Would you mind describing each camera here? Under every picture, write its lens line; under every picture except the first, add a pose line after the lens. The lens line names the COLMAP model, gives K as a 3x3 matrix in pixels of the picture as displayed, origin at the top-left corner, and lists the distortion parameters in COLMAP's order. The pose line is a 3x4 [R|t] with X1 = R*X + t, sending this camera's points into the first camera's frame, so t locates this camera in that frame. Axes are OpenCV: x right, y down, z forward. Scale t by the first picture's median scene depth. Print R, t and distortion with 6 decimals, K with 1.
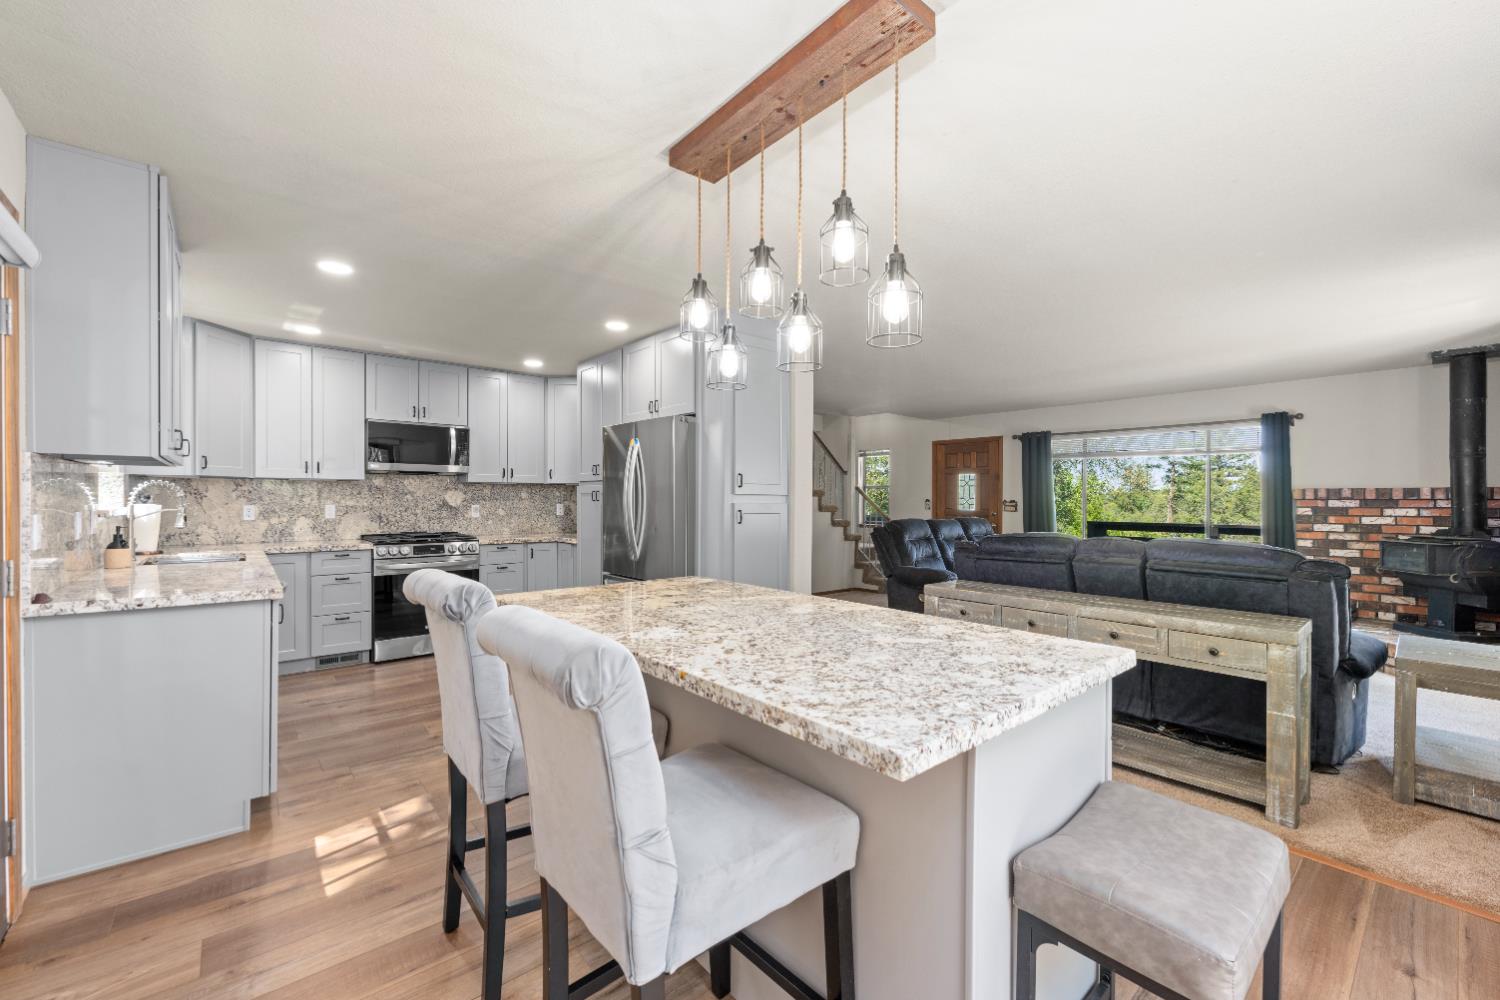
lens RADIAL K [[608.7, 0, 747.0], [0, 608.7, 500.4], [0, 0, 1]] dist [-0.000309, -0.000324]
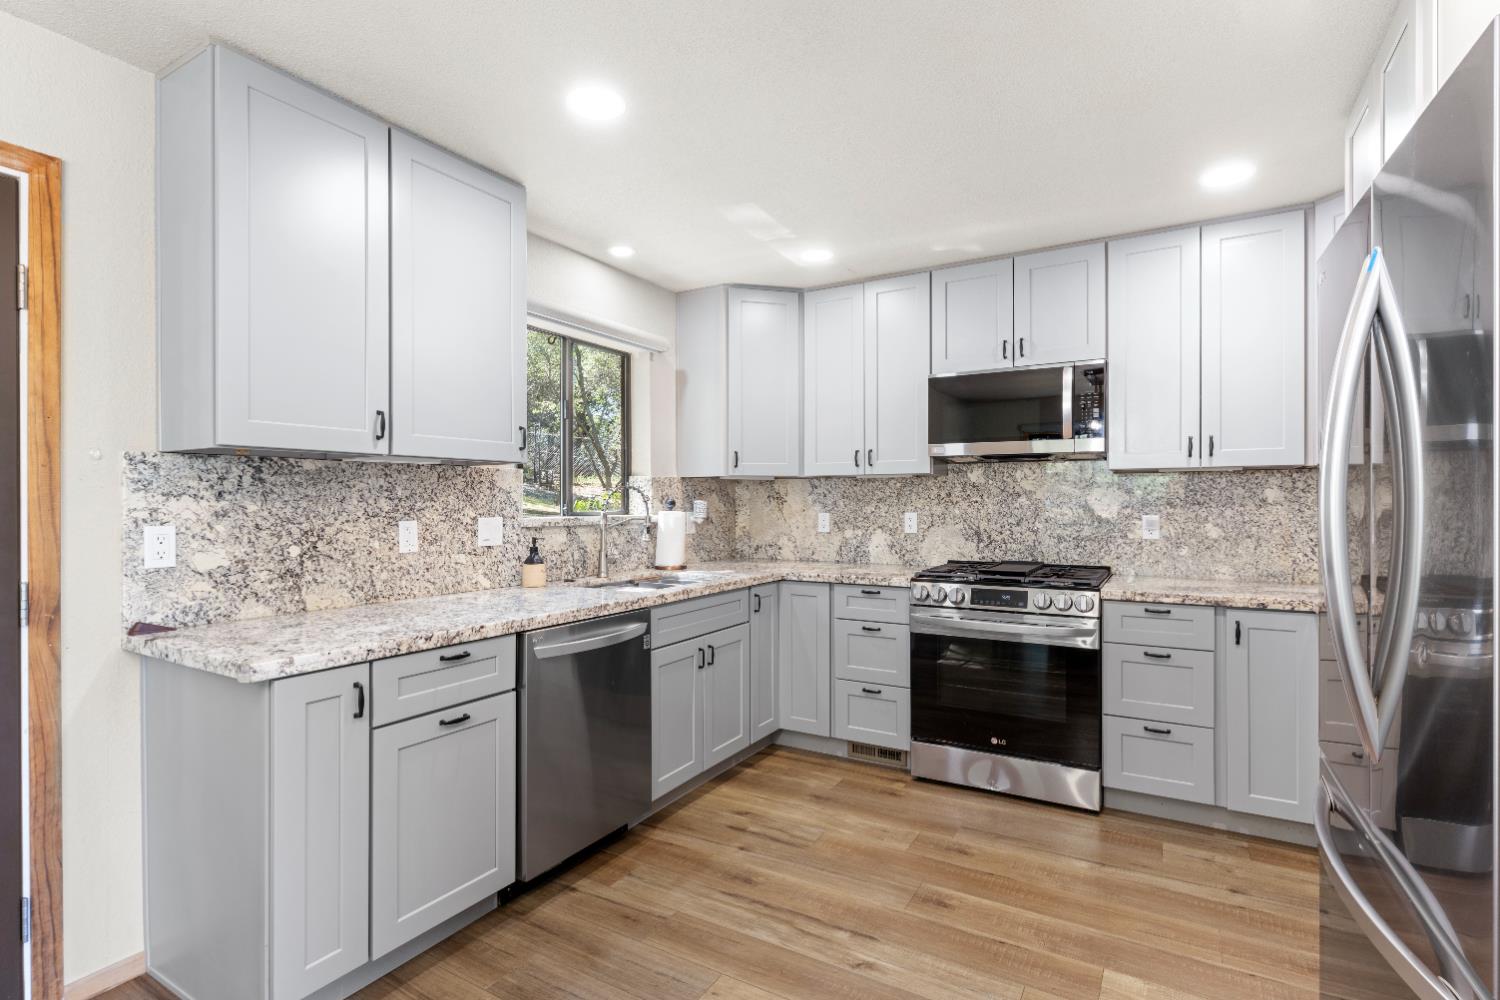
lens RADIAL K [[722.7, 0, 744.1], [0, 722.7, 499.8], [0, 0, 1]] dist [0.004060, 0.000082]
pose [[0.323266, -0.006650, -0.946285, 0.011477], [0.000747, 0.999977, -0.006772, -0.001869], [0.946308, 0.001482, 0.323264, 0.568952]]
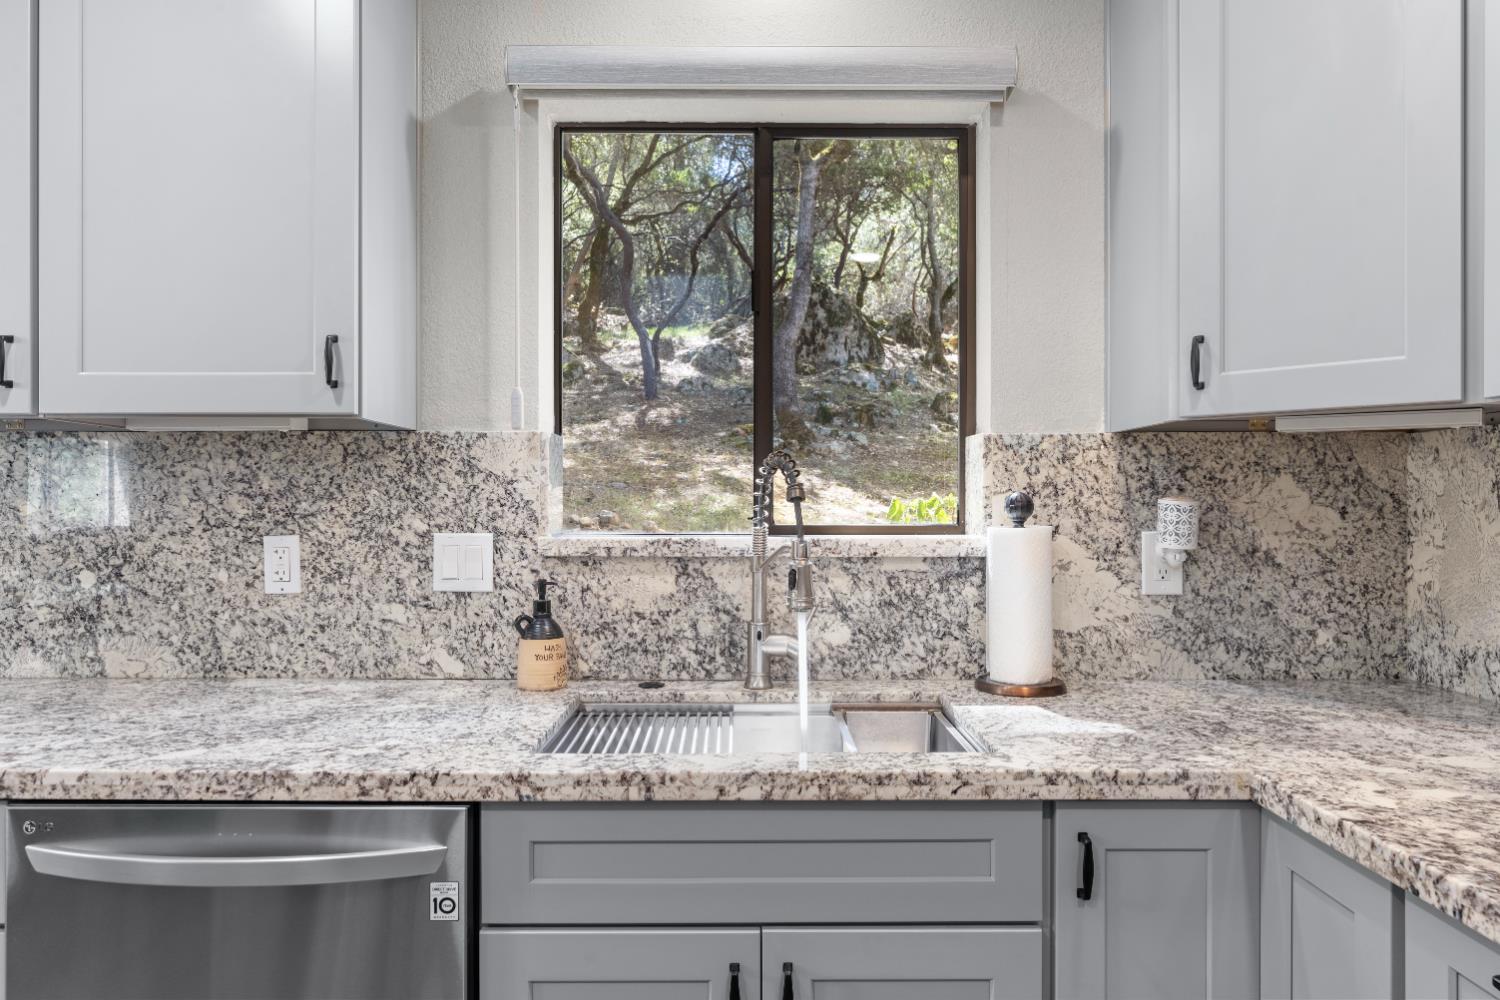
lens RADIAL K [[1021.5, 0, 747.8], [0, 1021.5, 498.3], [0, 0, 1]] dist [-0.000349, 0.000711]
pose [[-0.643837, -0.006368, -0.765136, -0.365803], [-0.004768, 0.999979, -0.004310, -0.004283], [0.765148, 0.000873, -0.643854, 0.905031]]
